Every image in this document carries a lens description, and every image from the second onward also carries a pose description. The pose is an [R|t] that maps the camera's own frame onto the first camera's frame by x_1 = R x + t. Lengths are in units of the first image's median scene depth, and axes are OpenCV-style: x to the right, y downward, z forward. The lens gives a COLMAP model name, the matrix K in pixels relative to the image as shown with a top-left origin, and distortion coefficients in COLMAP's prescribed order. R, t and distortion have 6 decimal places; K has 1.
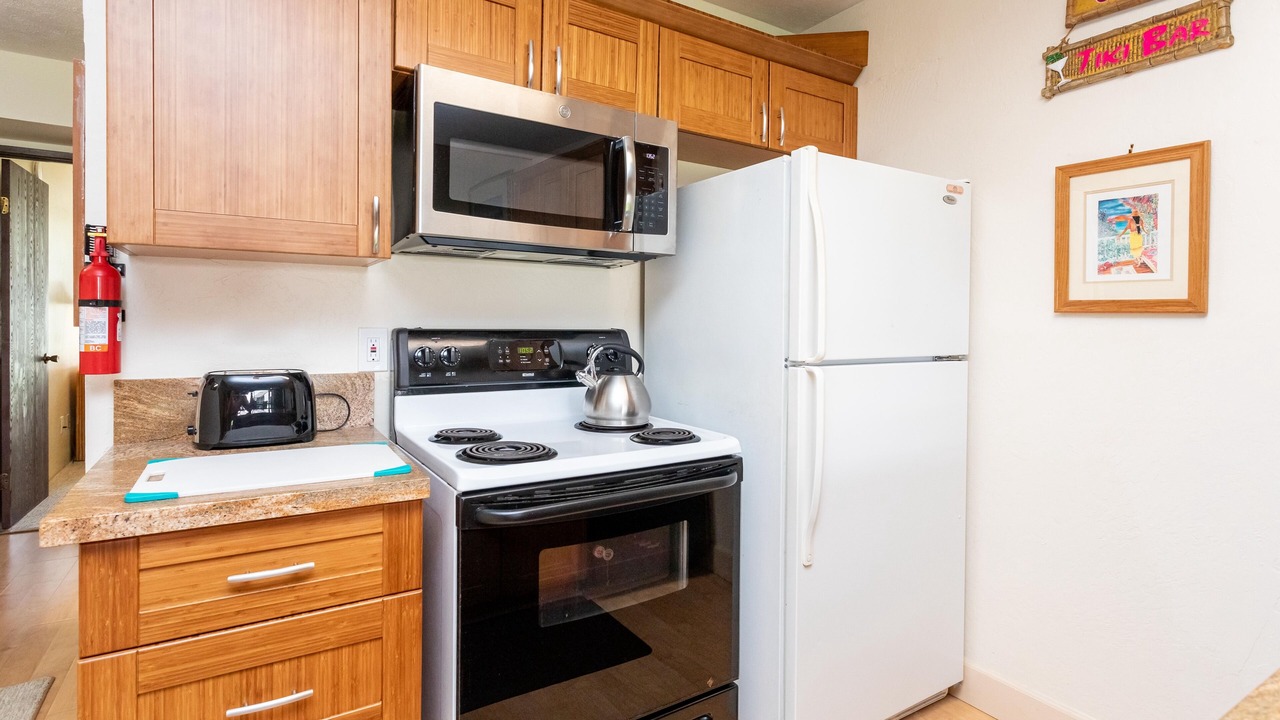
lens RADIAL K [[638.9, 0, 635.9], [0, 638.9, 328.4], [0, 0, 1]] dist [0.002408, 0.000698]
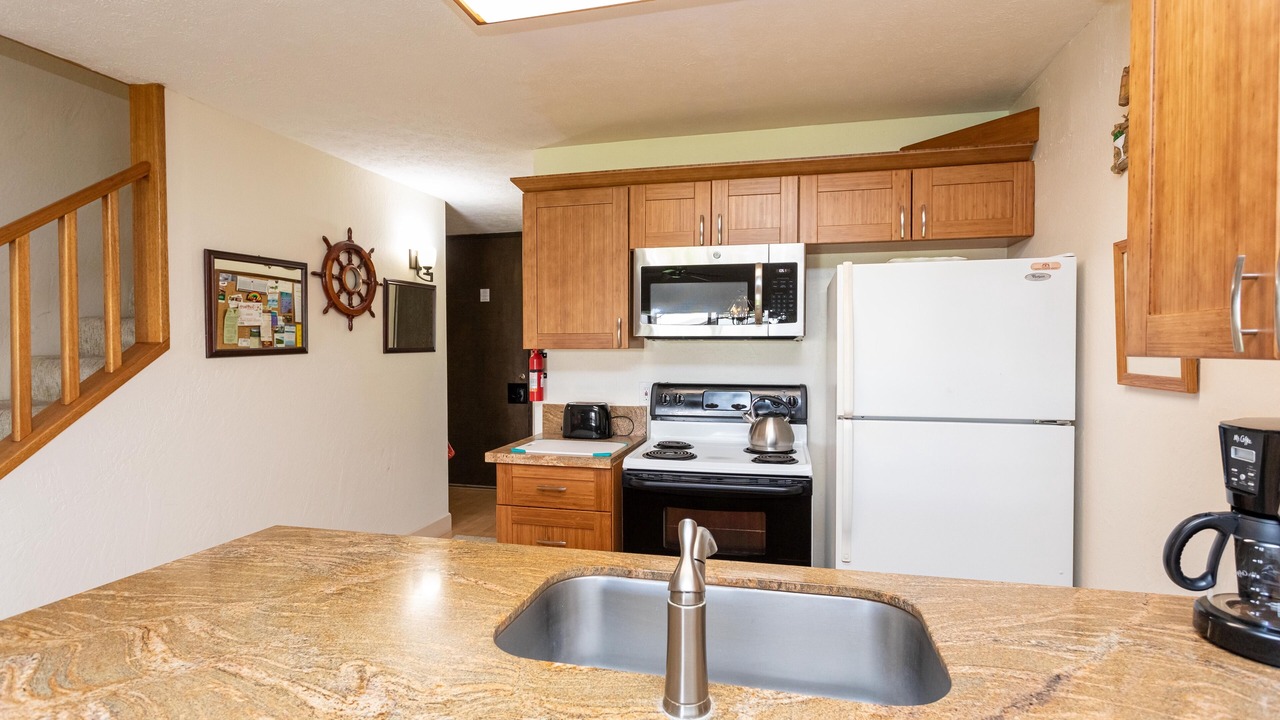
lens RADIAL K [[617.6, 0, 637.7], [0, 617.6, 359.4], [0, 0, 1]] dist [0.001931, 0.000573]
pose [[0.696570, -0.000167, -0.717489, 0.892989], [0.000302, 1.000000, 0.000060, -0.069445], [0.717489, -0.000259, 0.696570, -0.261263]]
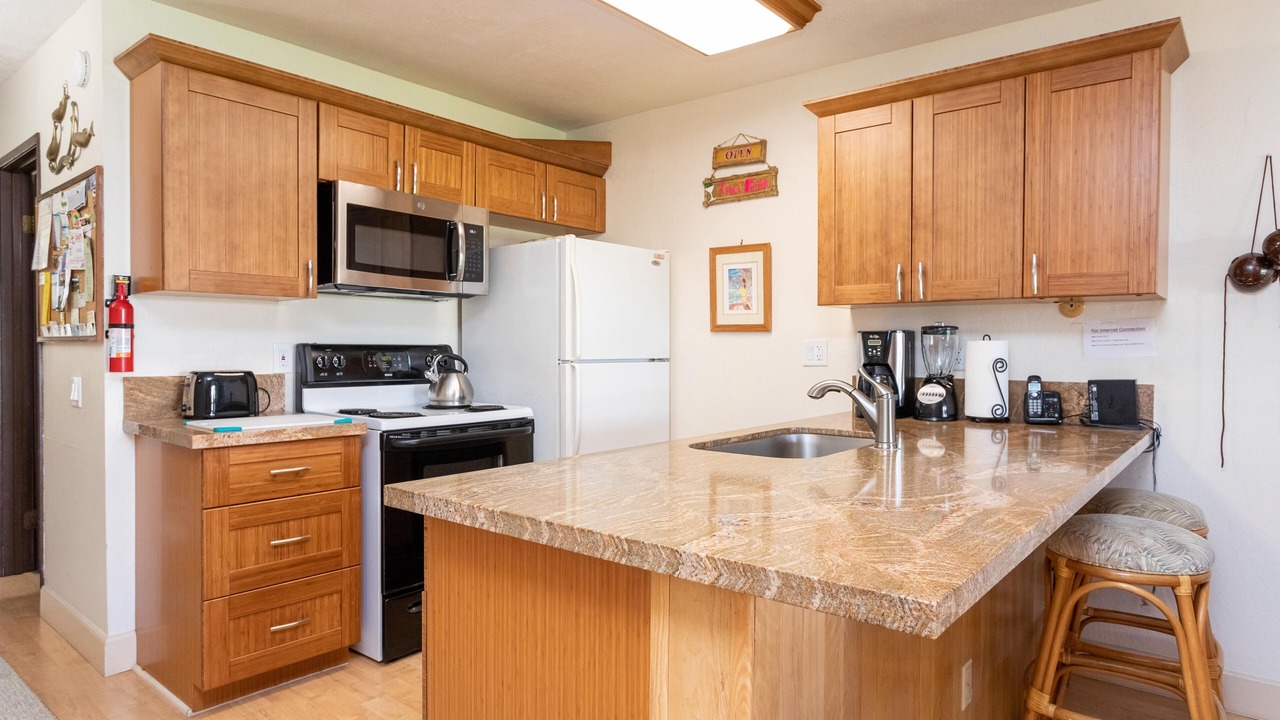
lens RADIAL K [[754.5, 0, 634.8], [0, 754.5, 355.1], [0, 0, 1]] dist [-0.010259, 0.001372]
pose [[0.947293, -0.012370, 0.320130, -0.212815], [0.012809, 0.999918, 0.000732, 0.038410], [-0.320113, 0.003407, 0.947373, -0.947114]]
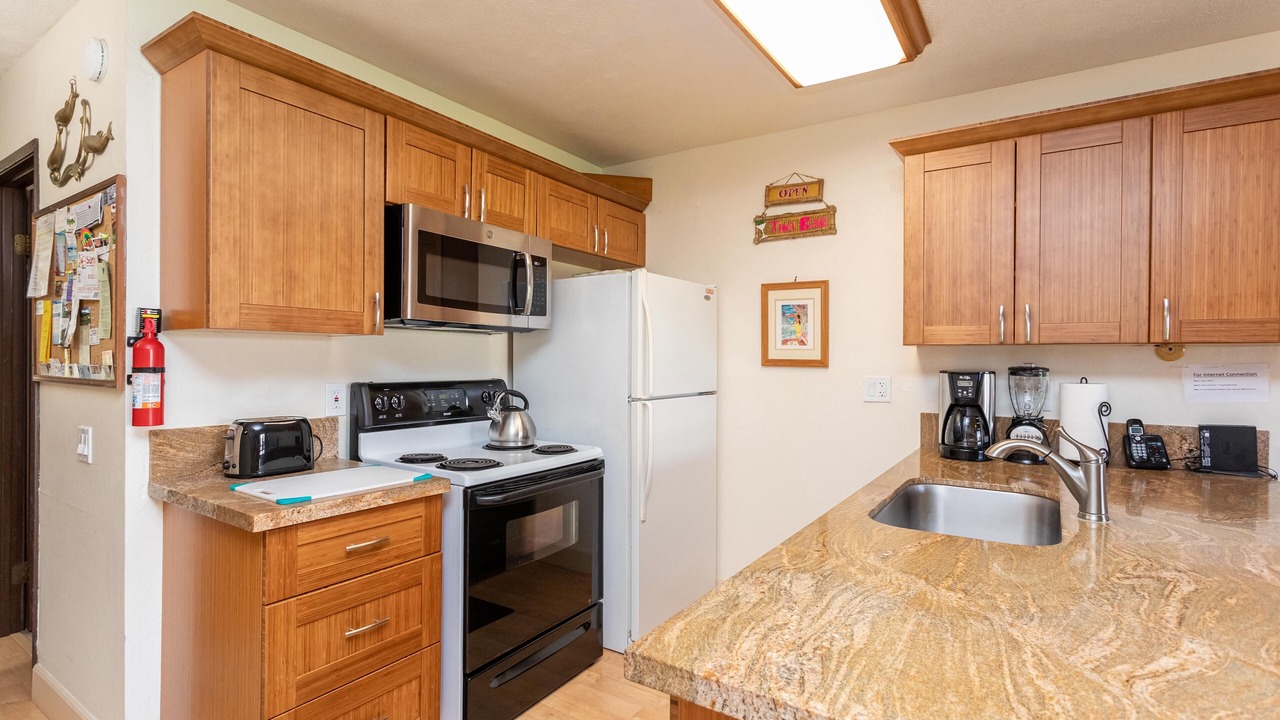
lens RADIAL K [[617.6, 0, 637.7], [0, 617.6, 359.4], [0, 0, 1]] dist [0.001931, 0.000573]
pose [[0.907980, -0.006239, 0.418968, -0.404776], [0.010610, 0.999911, -0.008102, -0.034236], [-0.418880, 0.011801, 0.907965, -0.444734]]
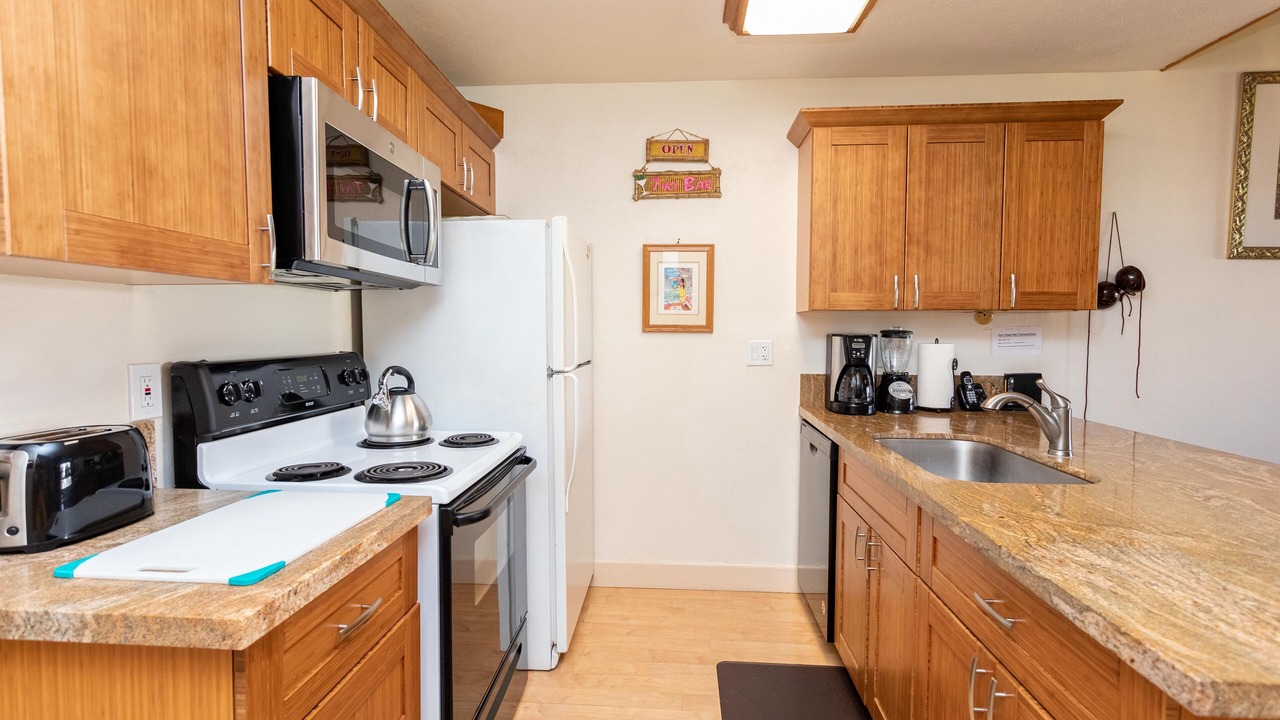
lens RADIAL K [[616.7, 0, 640.0], [0, 616.7, 360.0], [0, 0, 1]] dist [0.001077, 0.000975]
pose [[0.579826, -0.051665, 0.813101, -0.719212], [0.017966, 0.998556, 0.050637, -0.034821], [-0.814542, -0.014752, 0.579916, 0.074134]]
